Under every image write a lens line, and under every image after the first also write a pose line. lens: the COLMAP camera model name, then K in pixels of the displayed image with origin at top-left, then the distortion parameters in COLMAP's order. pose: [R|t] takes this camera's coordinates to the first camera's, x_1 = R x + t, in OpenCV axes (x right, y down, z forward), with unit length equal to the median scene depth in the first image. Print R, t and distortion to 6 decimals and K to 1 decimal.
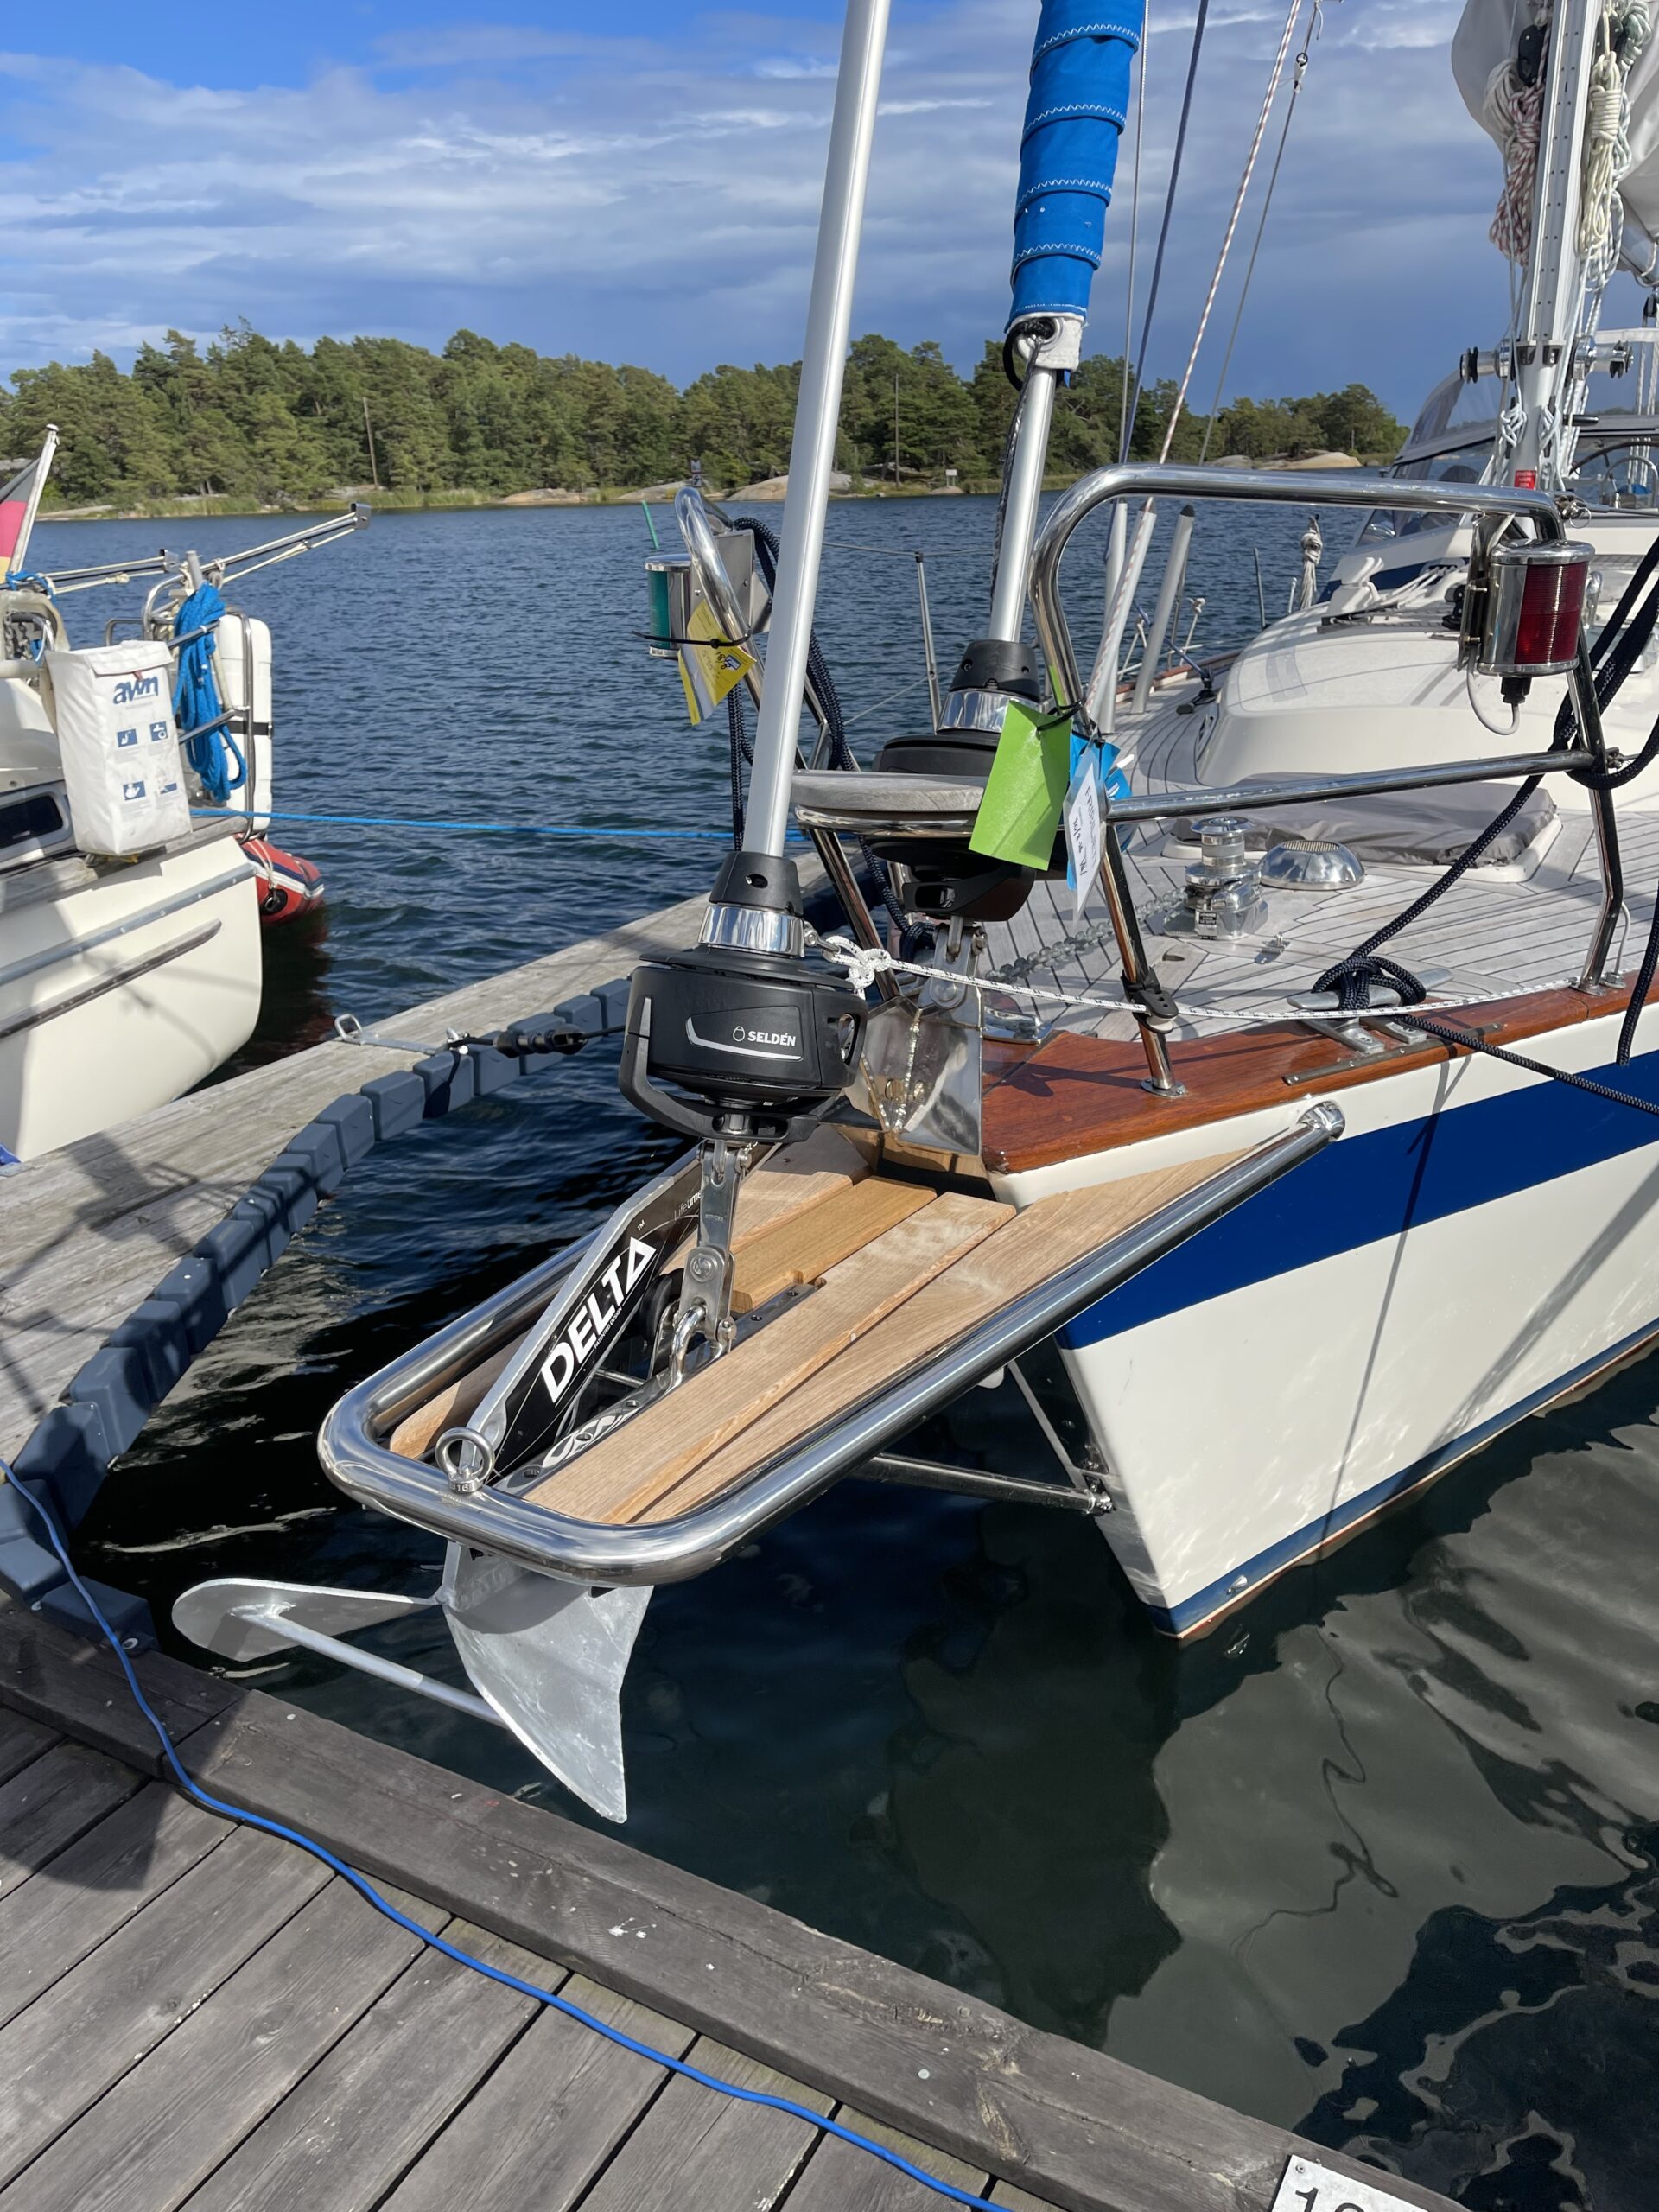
lens RADIAL K [[1688.9, 0, 829.5], [0, 1688.9, 1106.0], [0, 0, 1]] dist [0.077782, -0.133136]
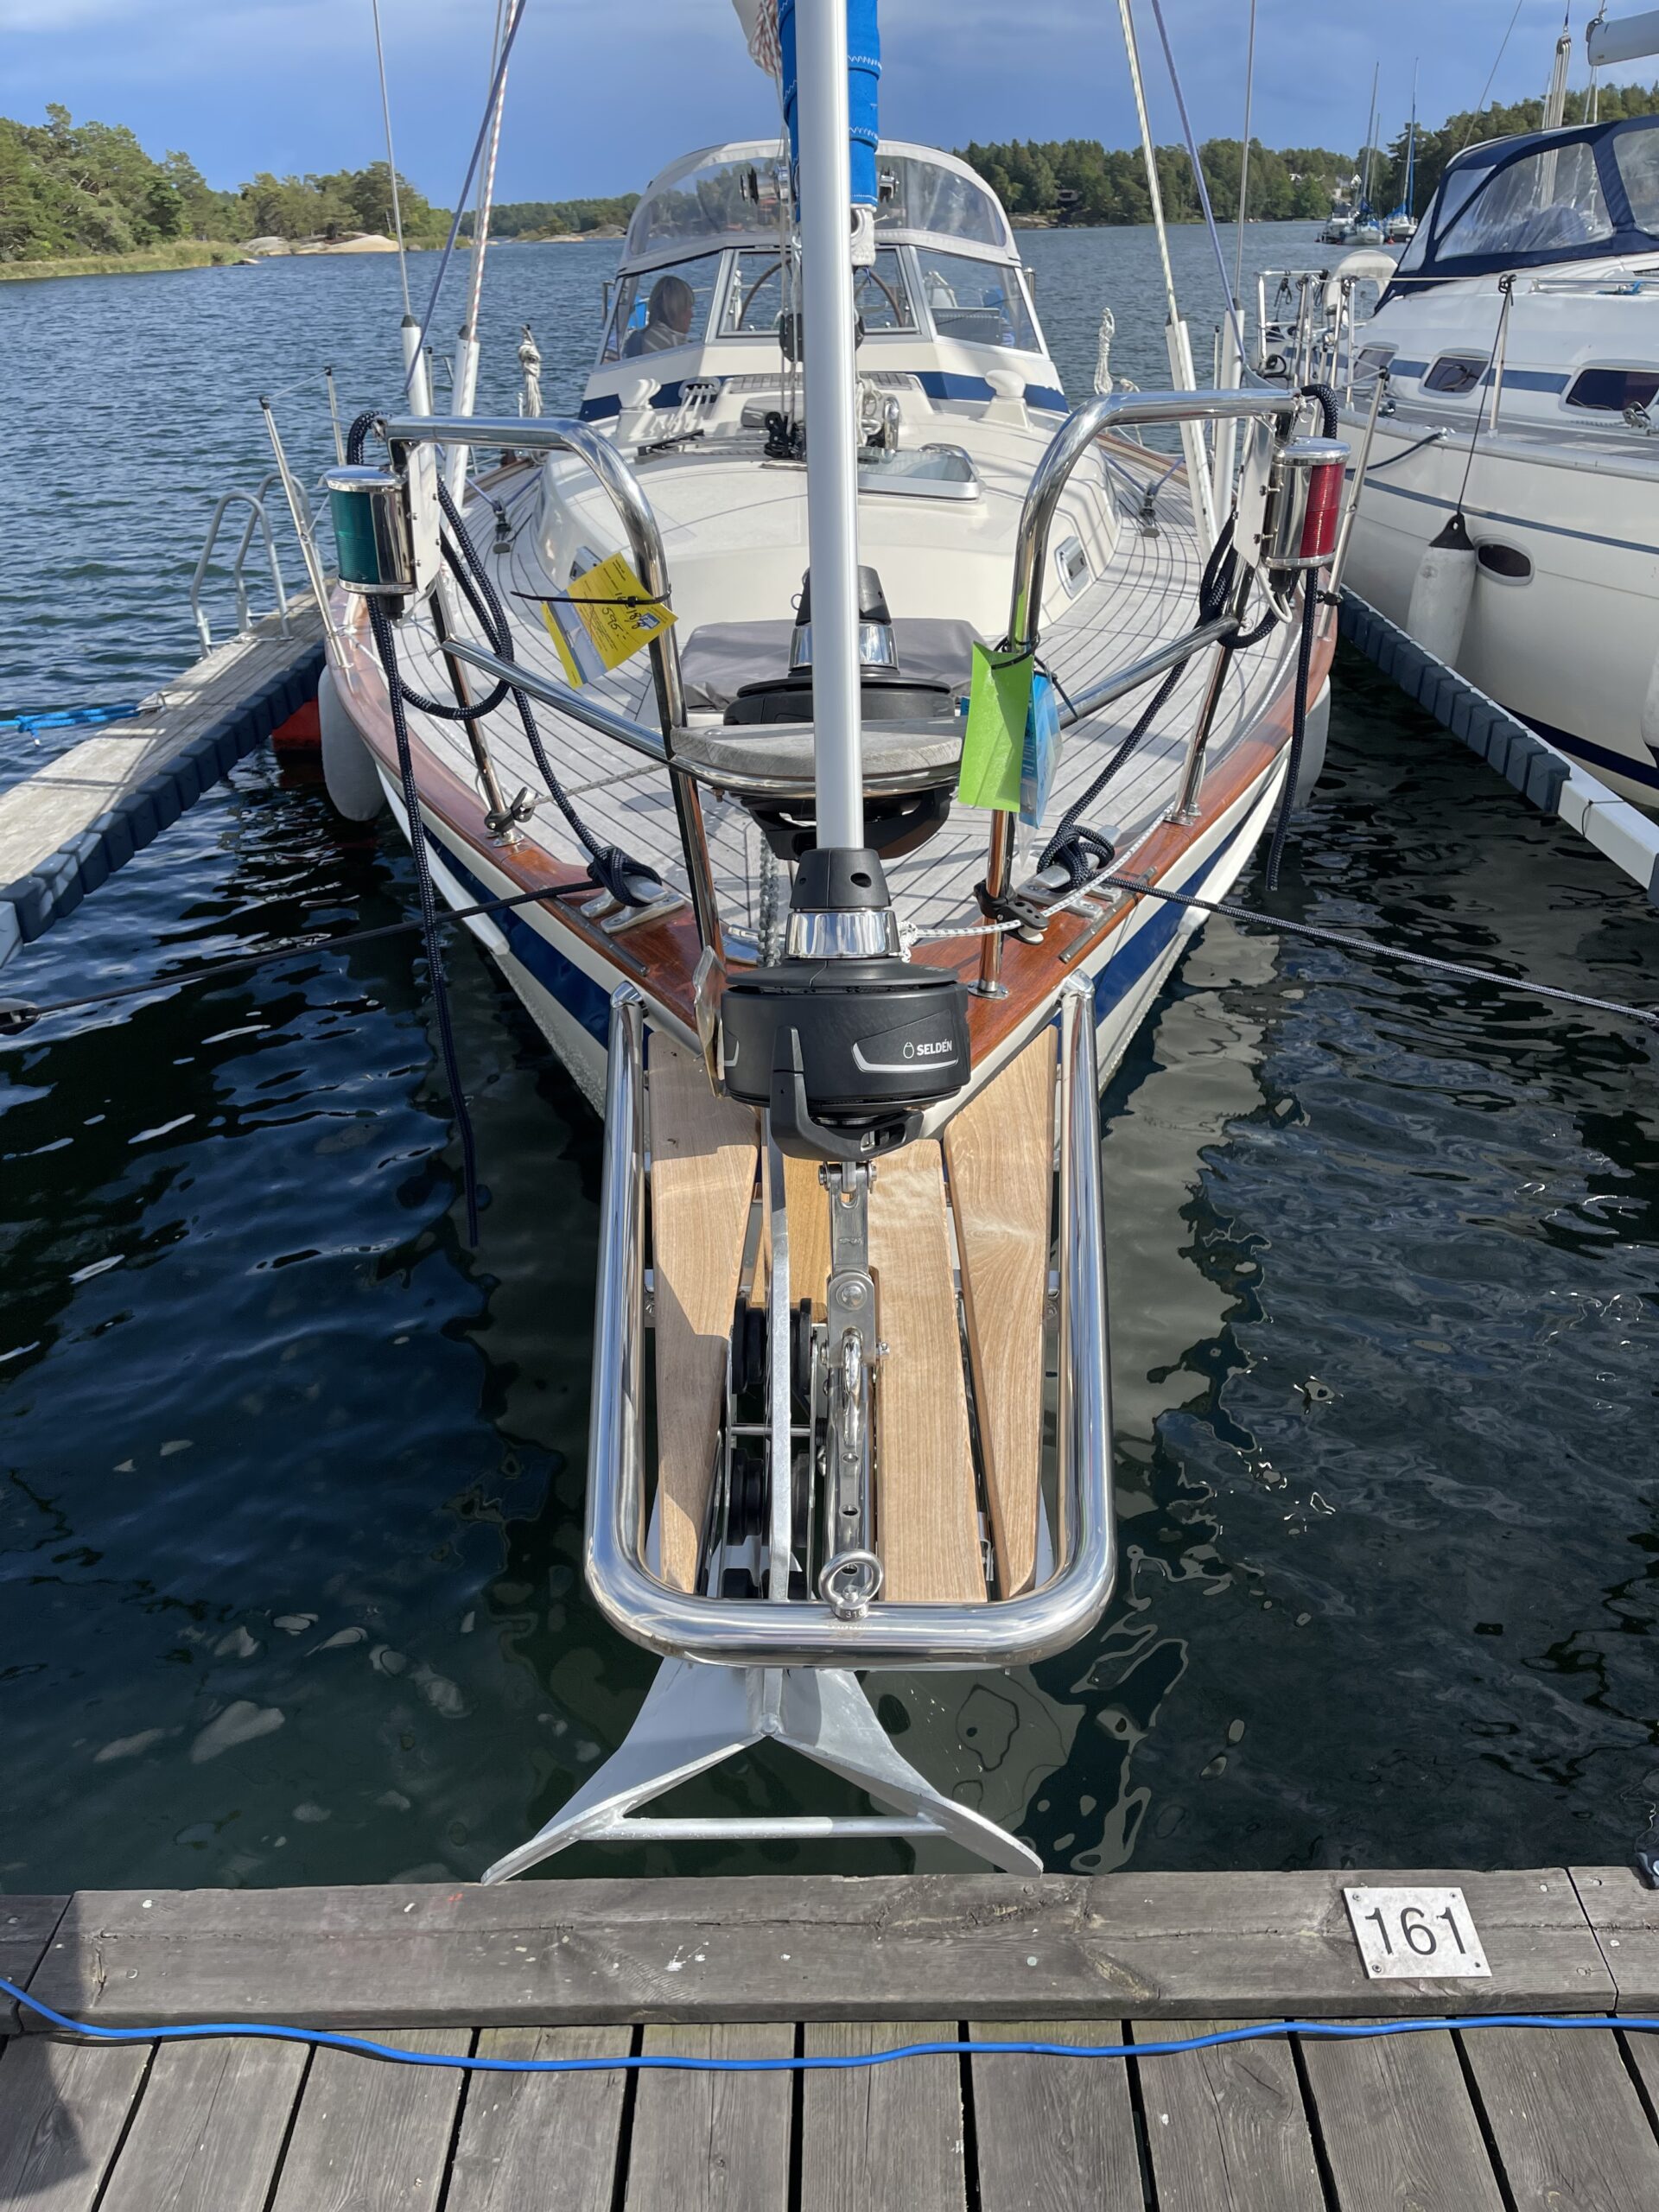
lens RADIAL K [[1688.9, 0, 829.5], [0, 1688.9, 1106.0], [0, 0, 1]] dist [0.077782, -0.133136]
pose [[0.869236, -0.216392, 0.444526, -0.387805], [0.166472, 0.974729, 0.148968, -0.120543], [-0.465528, -0.055487, 0.883292, 0.147012]]
